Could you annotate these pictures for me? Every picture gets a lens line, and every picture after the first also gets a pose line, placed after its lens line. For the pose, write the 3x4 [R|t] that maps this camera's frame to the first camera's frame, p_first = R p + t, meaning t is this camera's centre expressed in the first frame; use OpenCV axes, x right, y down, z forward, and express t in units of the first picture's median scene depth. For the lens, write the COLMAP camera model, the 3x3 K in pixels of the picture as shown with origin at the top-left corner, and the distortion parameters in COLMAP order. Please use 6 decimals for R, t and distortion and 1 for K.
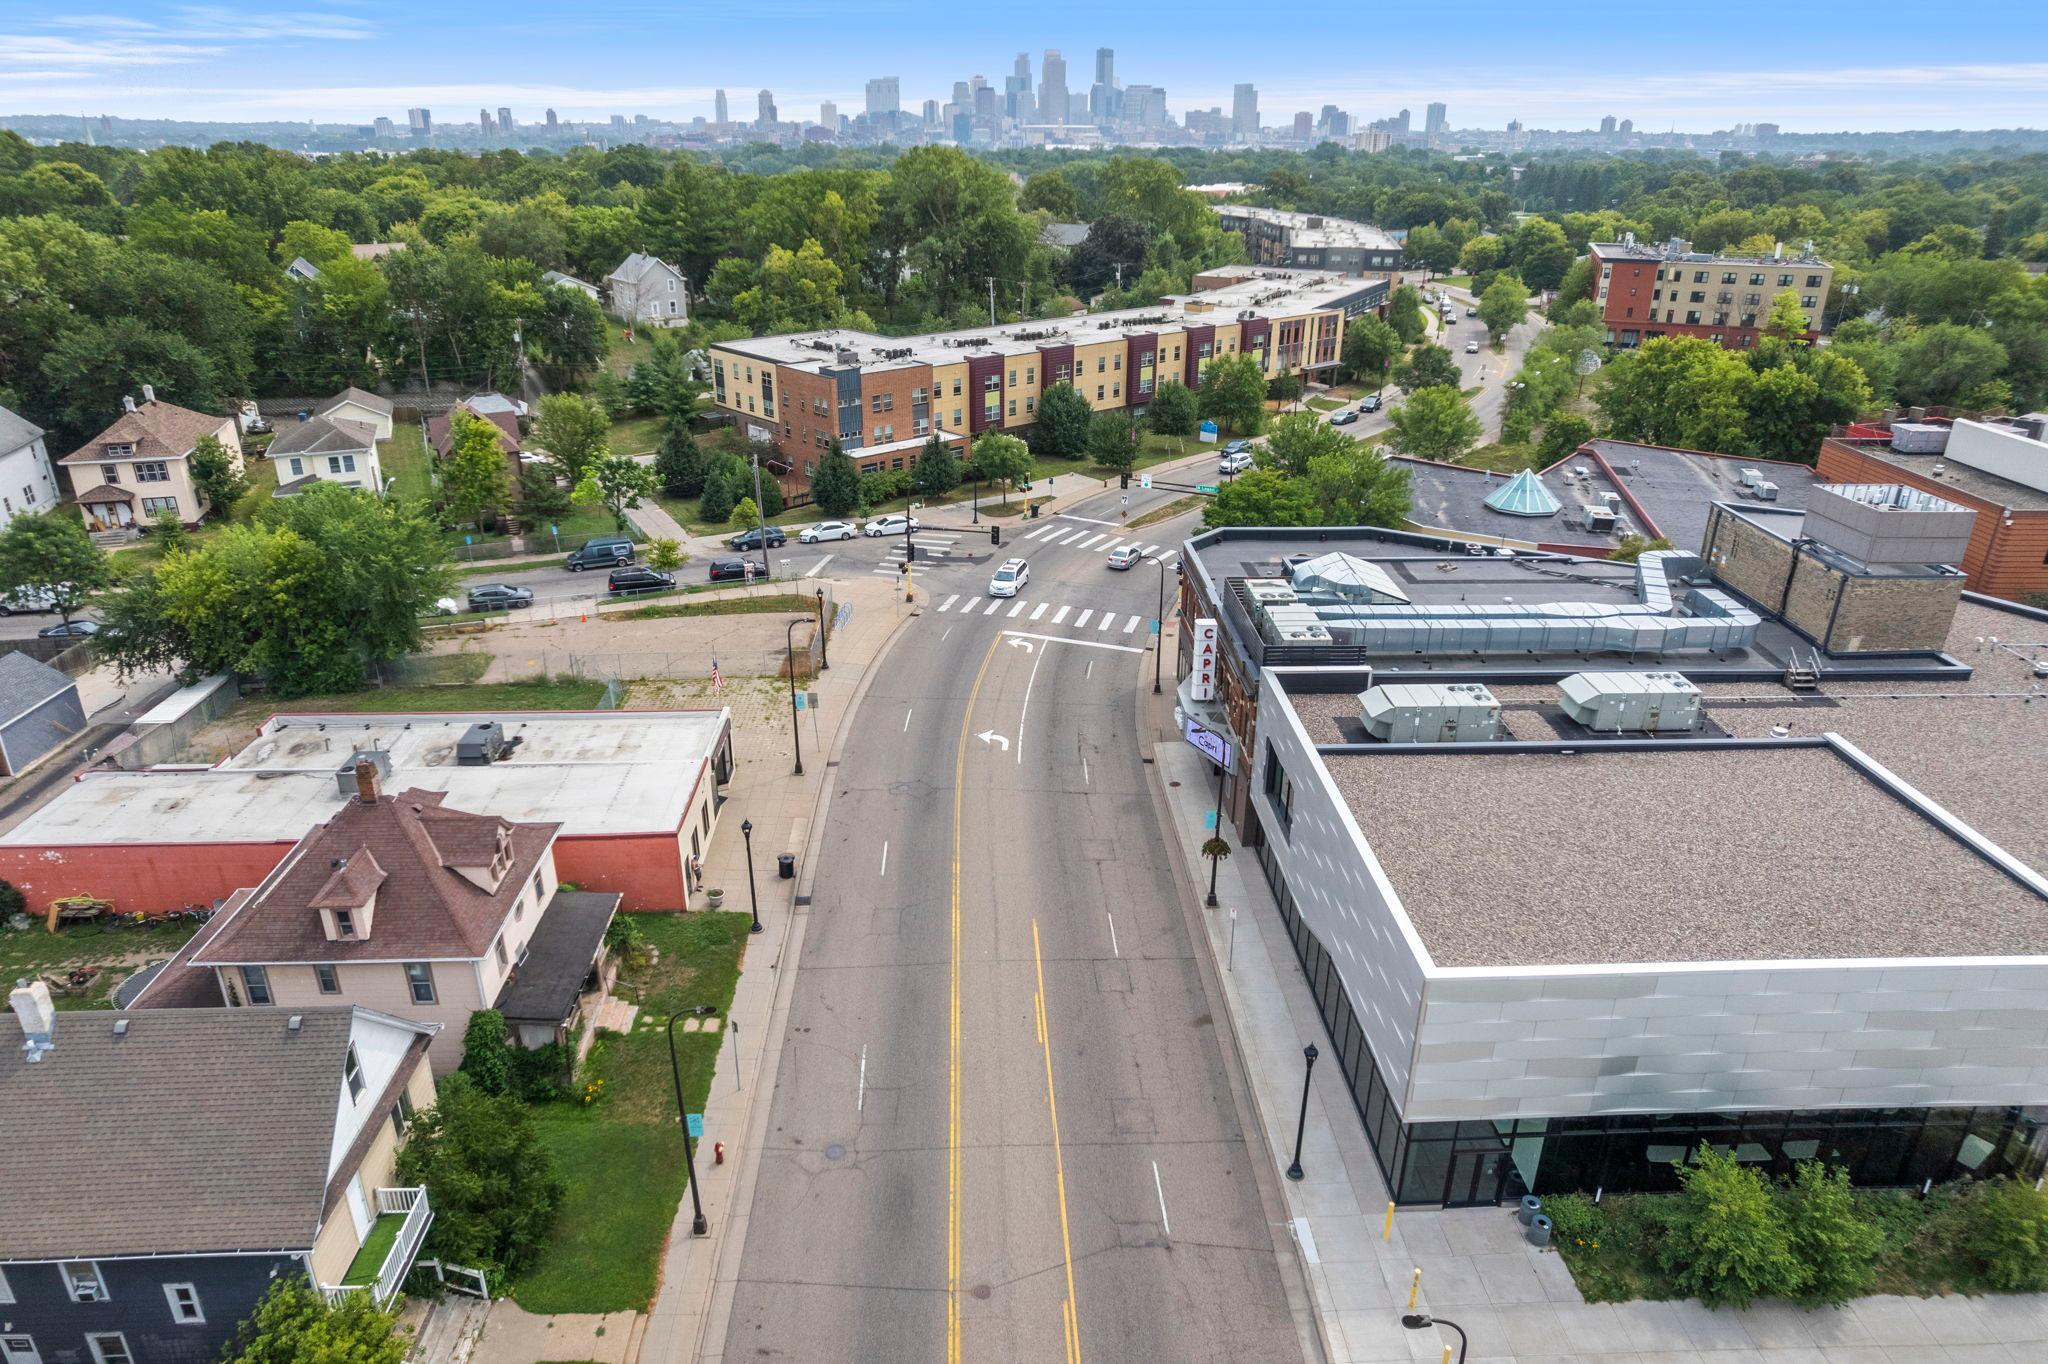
lens RADIAL K [[1302.3, 0, 1016.3], [0, 1302.3, 691.4], [0, 0, 1]] dist [-0.067144, 0.062602]
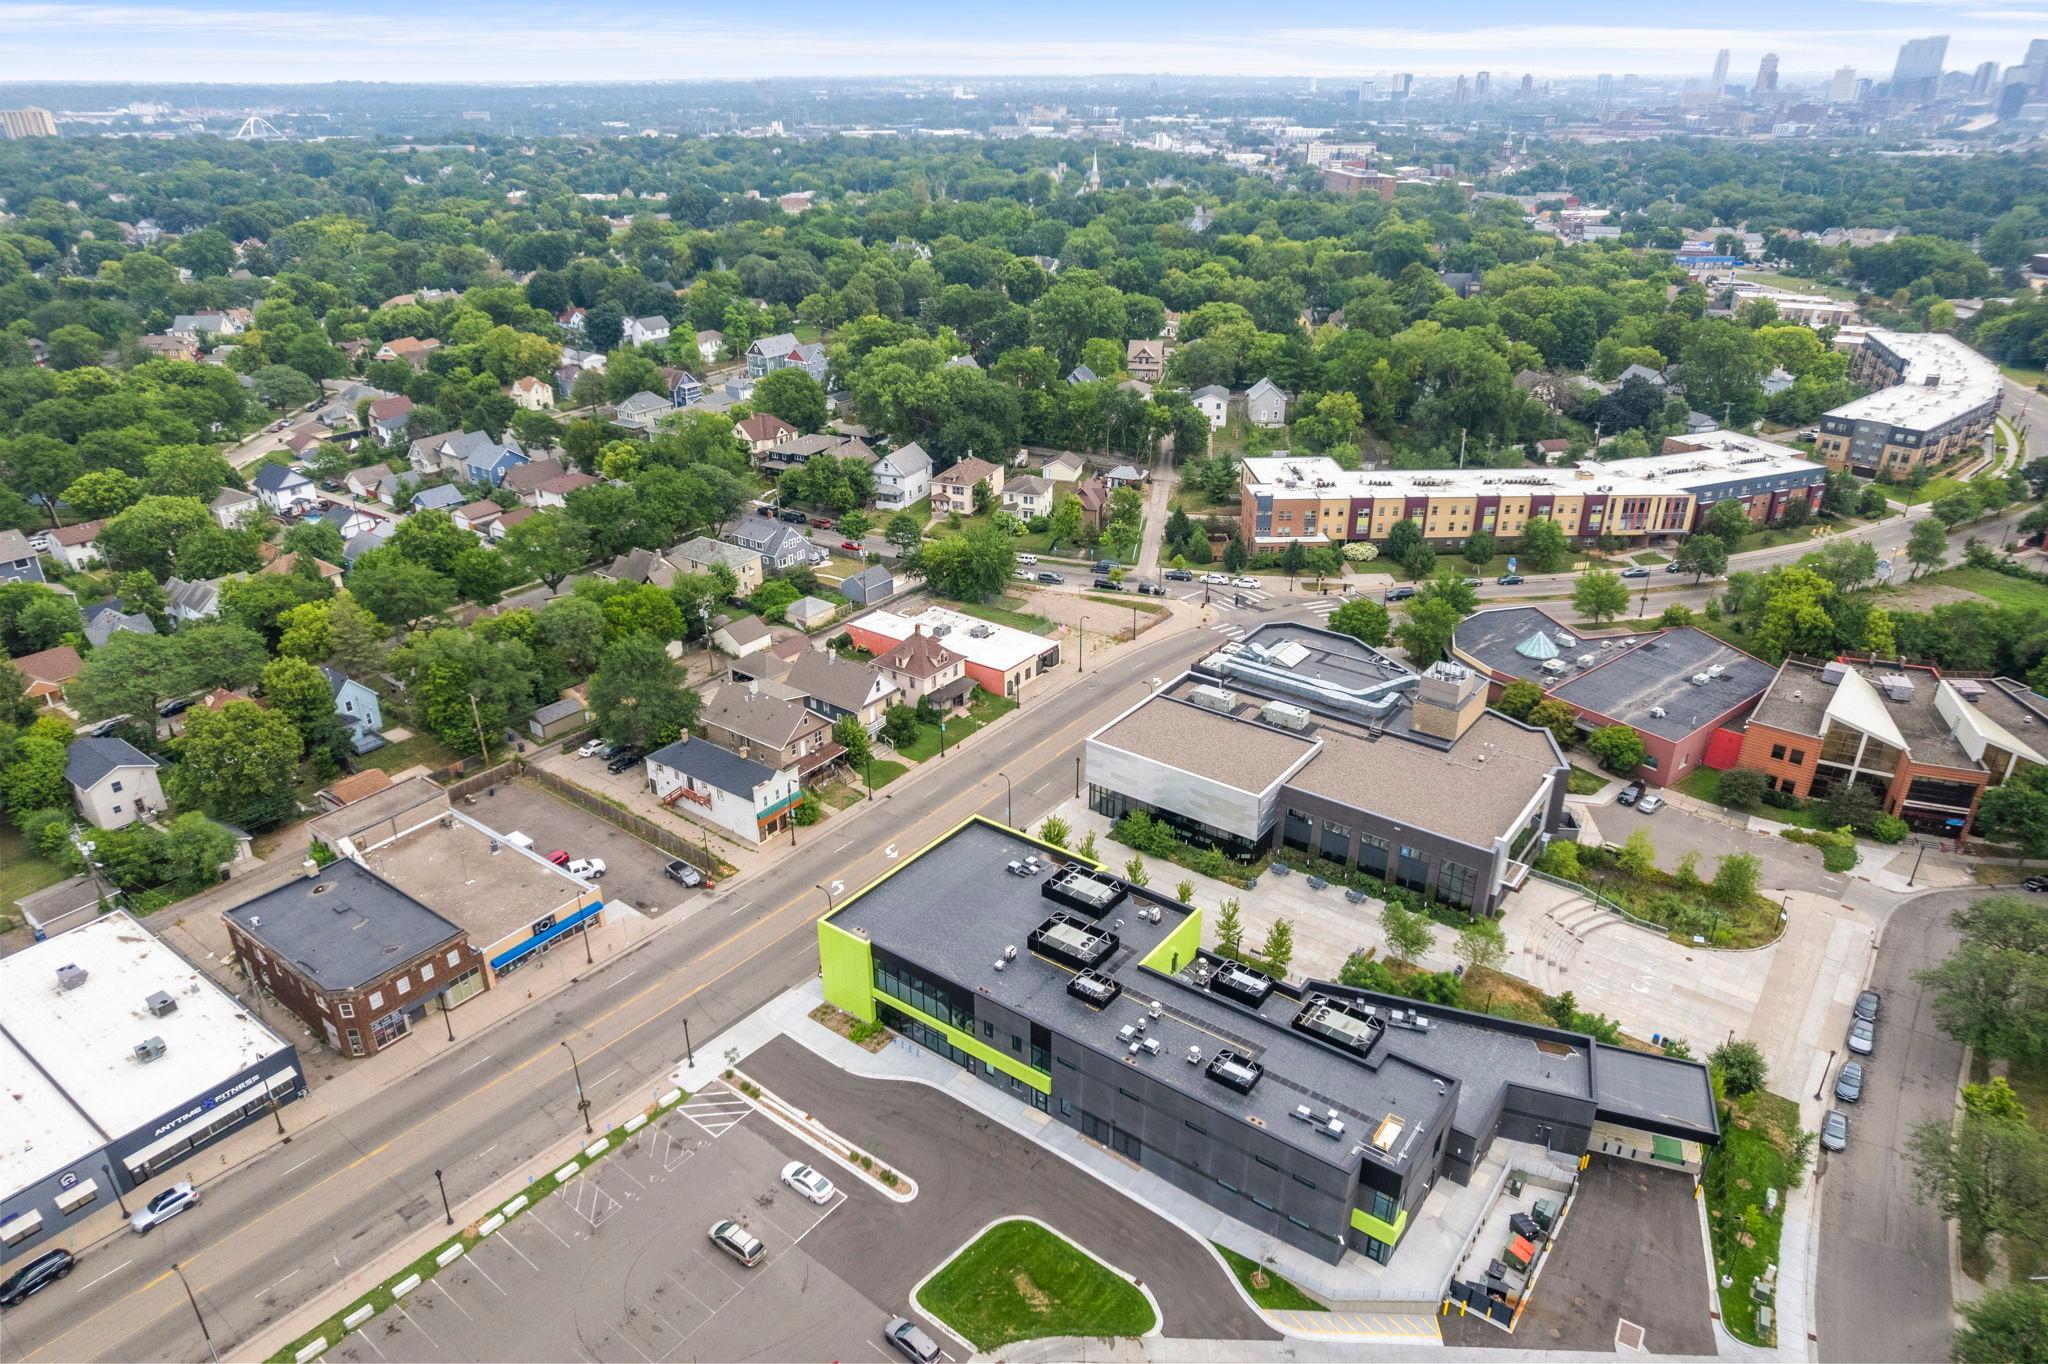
lens RADIAL K [[1302.3, 0, 1016.3], [0, 1302.3, 691.4], [0, 0, 1]] dist [-0.067144, 0.062602]
pose [[0.777552, 0.265989, -0.569791, 0.908447], [-0.246347, 0.962552, 0.113165, -0.121071], [0.578554, 0.052374, 0.813961, -0.902870]]
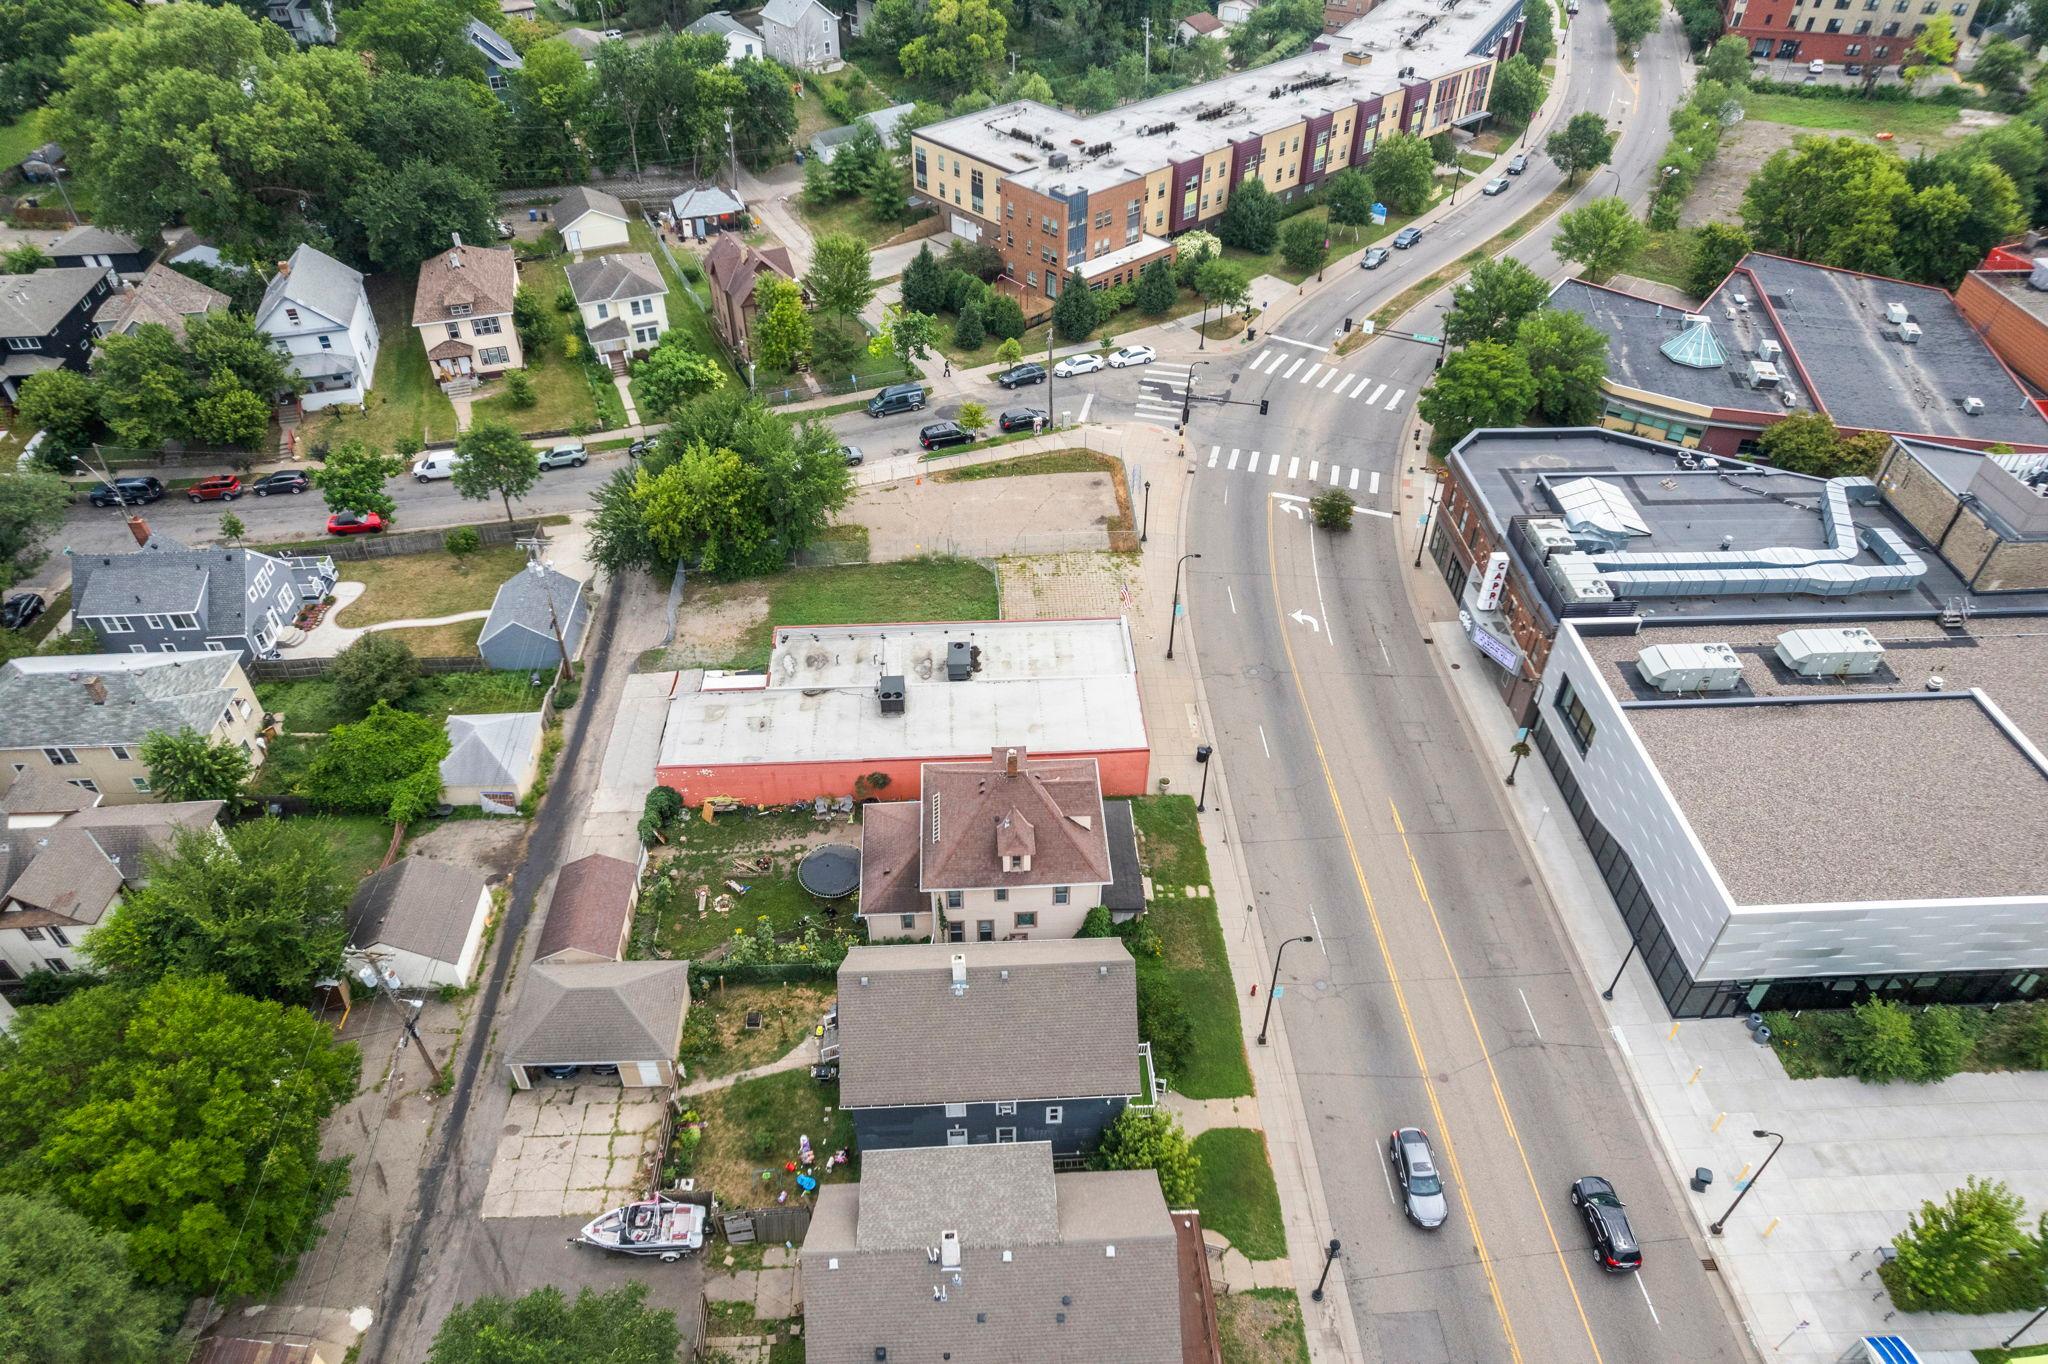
lens RADIAL K [[1302.3, 0, 1016.3], [0, 1302.3, 691.4], [0, 0, 1]] dist [-0.067144, 0.062602]
pose [[0.999937, -0.009198, 0.006414, -0.235642], [0.006870, 0.954567, 0.297917, -0.211293], [-0.008863, -0.297854, 0.954570, -0.187105]]
